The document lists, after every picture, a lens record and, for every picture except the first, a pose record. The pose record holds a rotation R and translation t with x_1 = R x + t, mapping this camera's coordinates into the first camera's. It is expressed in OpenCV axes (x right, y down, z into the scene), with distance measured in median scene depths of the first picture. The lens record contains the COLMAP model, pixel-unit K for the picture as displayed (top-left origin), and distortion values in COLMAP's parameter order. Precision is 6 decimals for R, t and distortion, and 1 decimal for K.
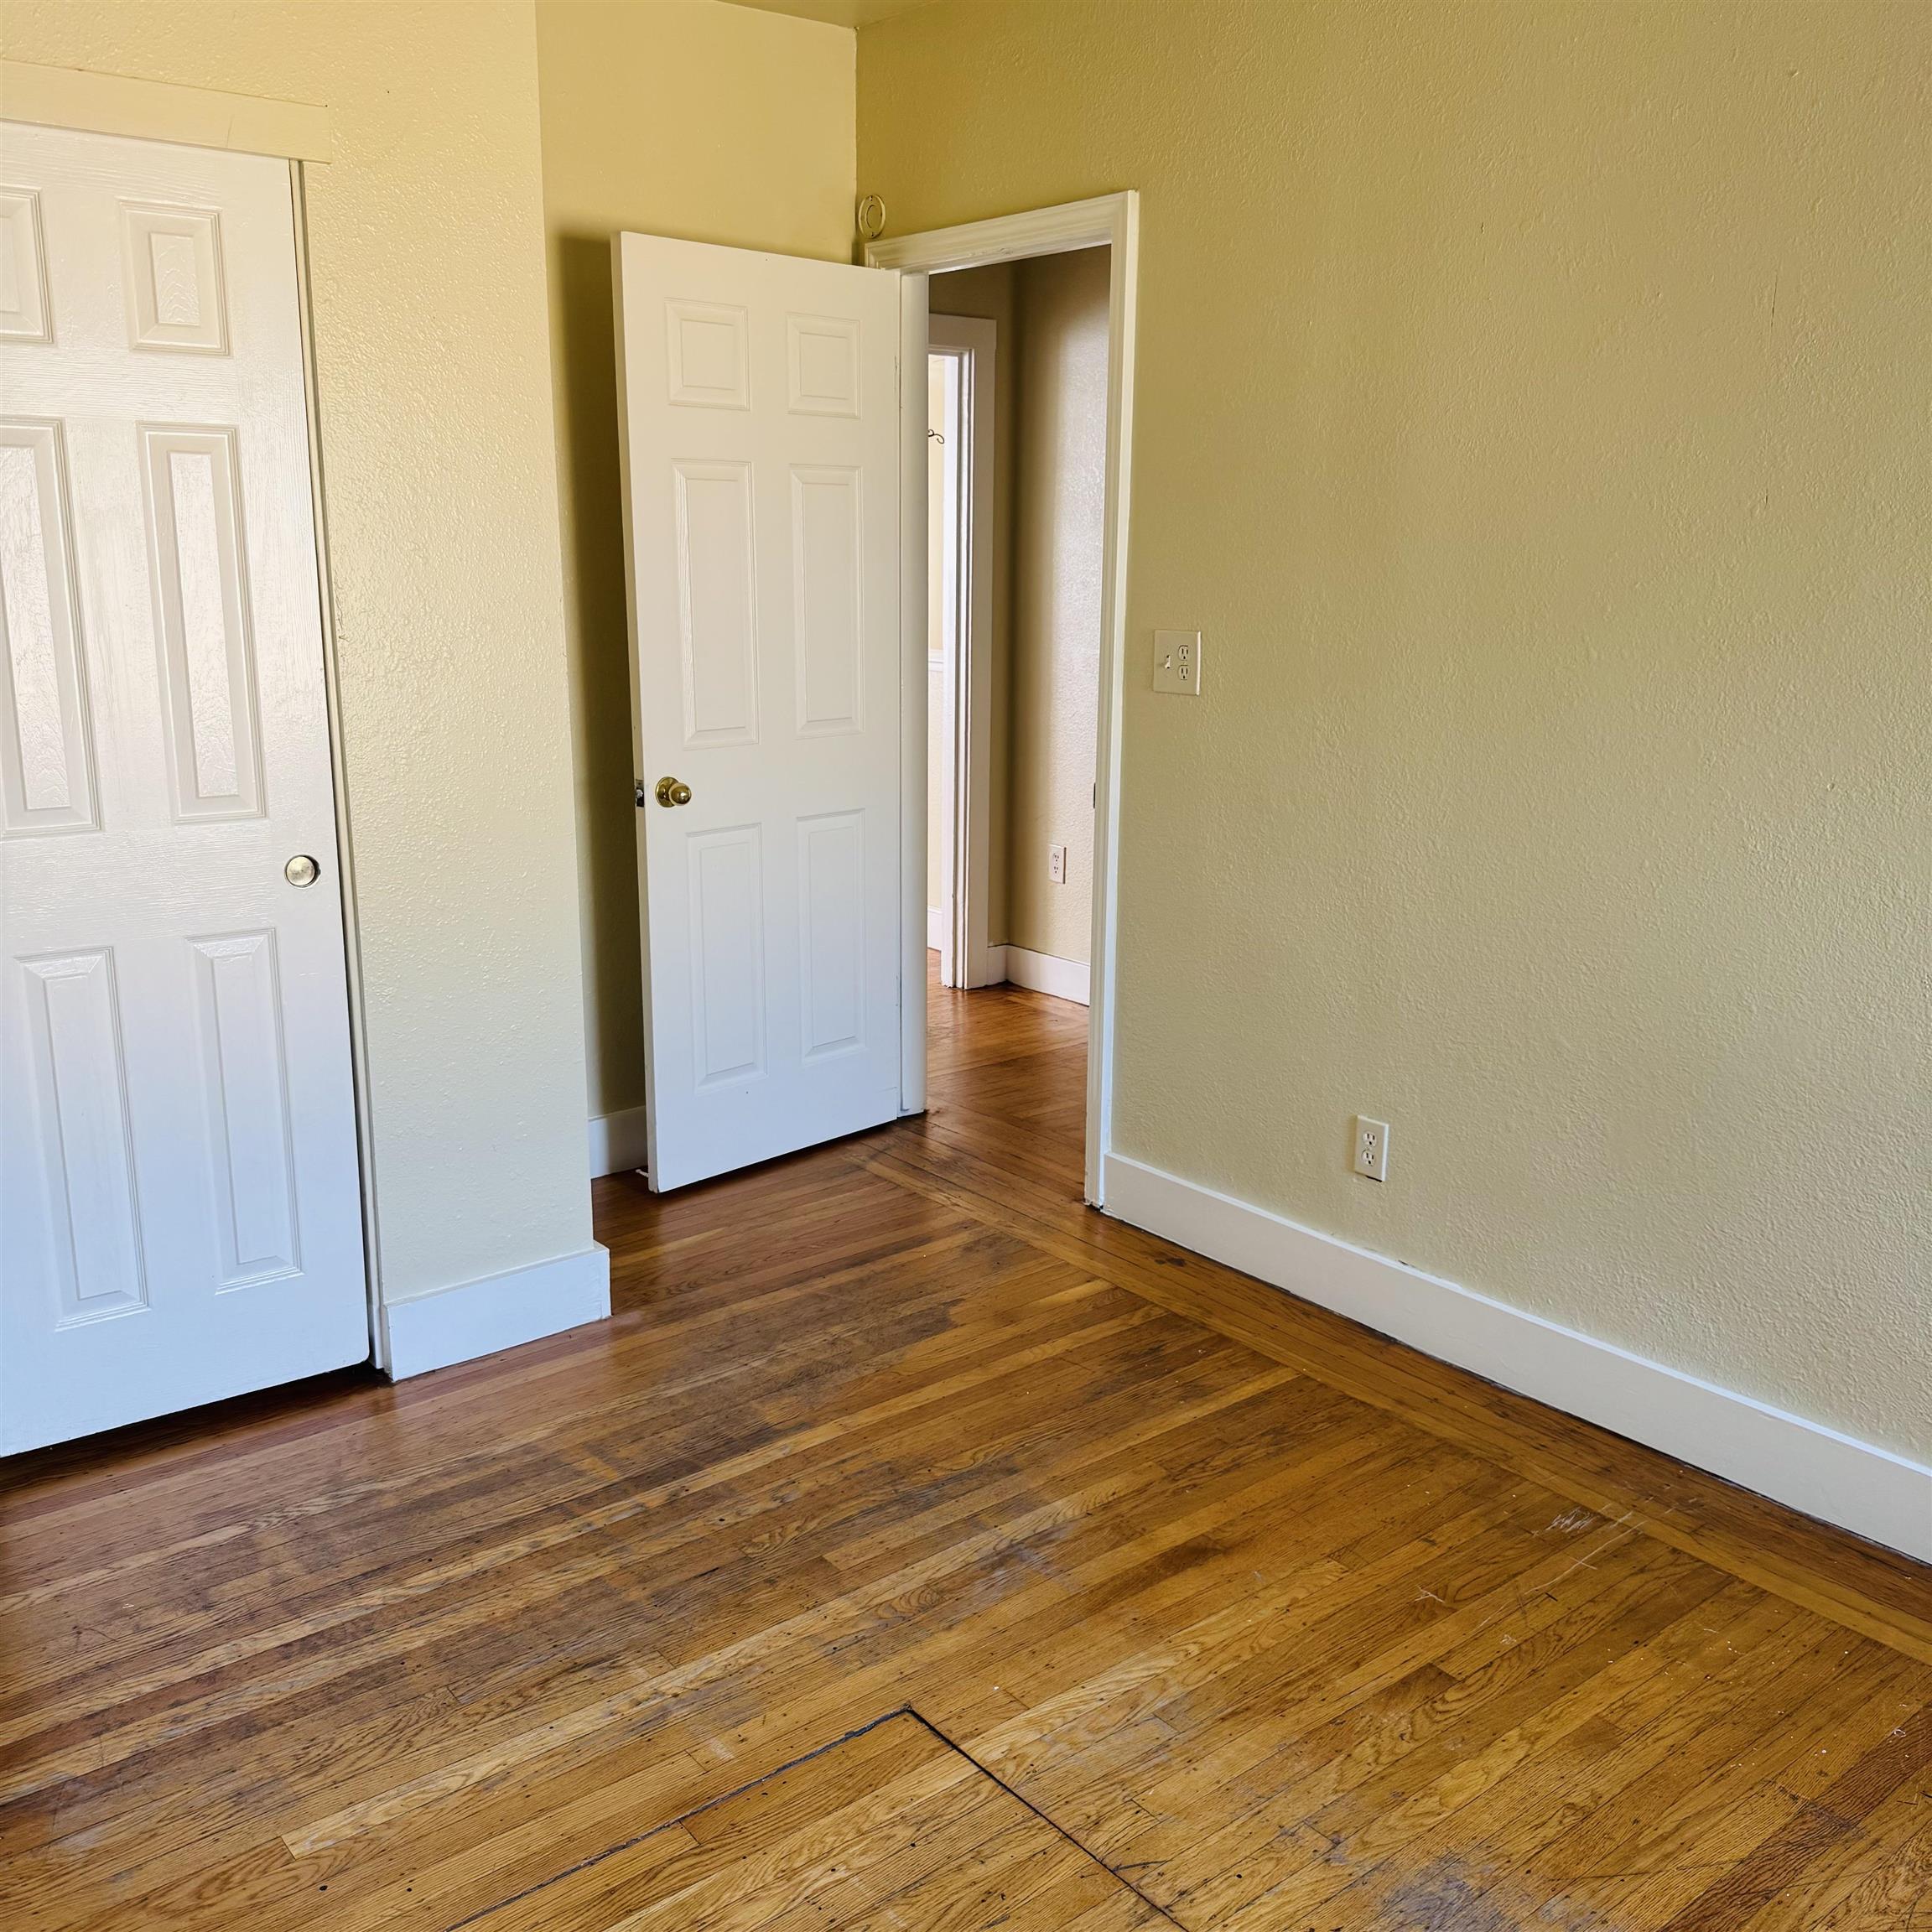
lens RADIAL K [[1808.9, 0, 966.1], [0, 1808.9, 968.7], [0, 0, 1]] dist [0.024413, 0.000000]
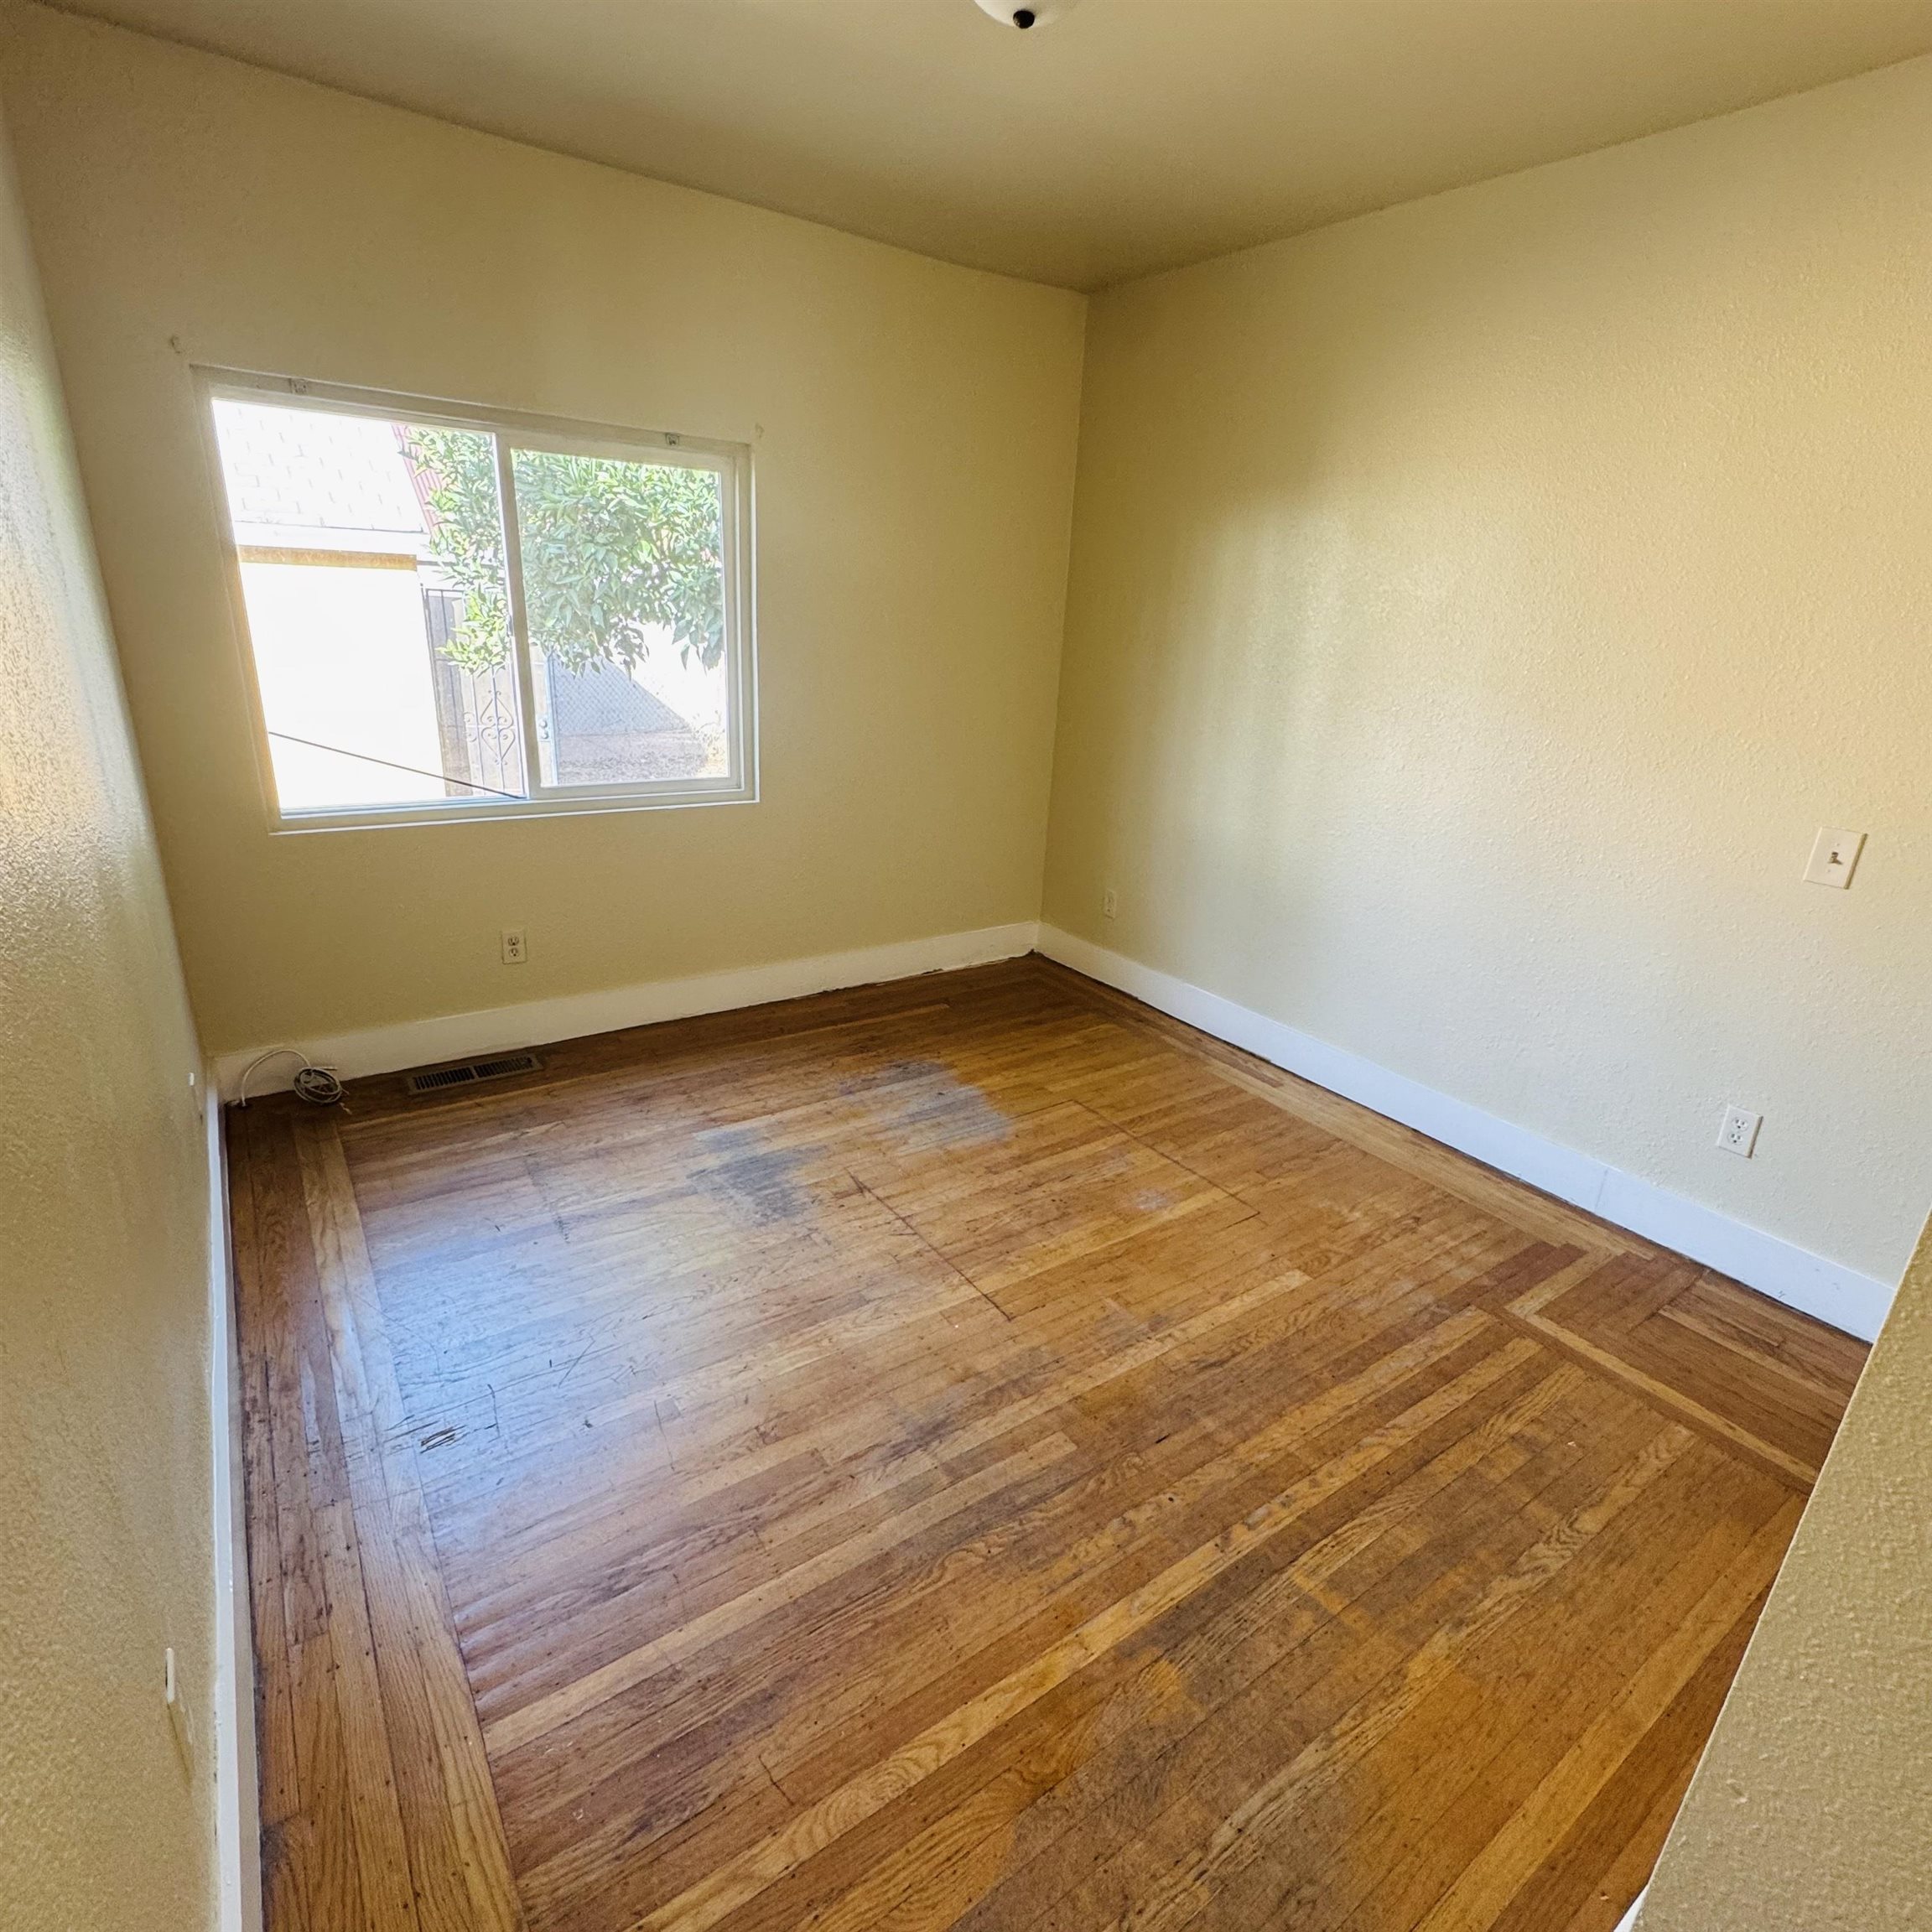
lens RADIAL K [[1031.9, 0, 970.1], [0, 1031.9, 967.5], [0, 0, 1]] dist [-0.006258, 0.000777]
pose [[-0.995712, -0.081296, 0.044145, -0.009033], [-0.044968, 0.842377, 0.537009, -0.329425], [-0.080843, 0.532721, -0.842421, 1.390695]]
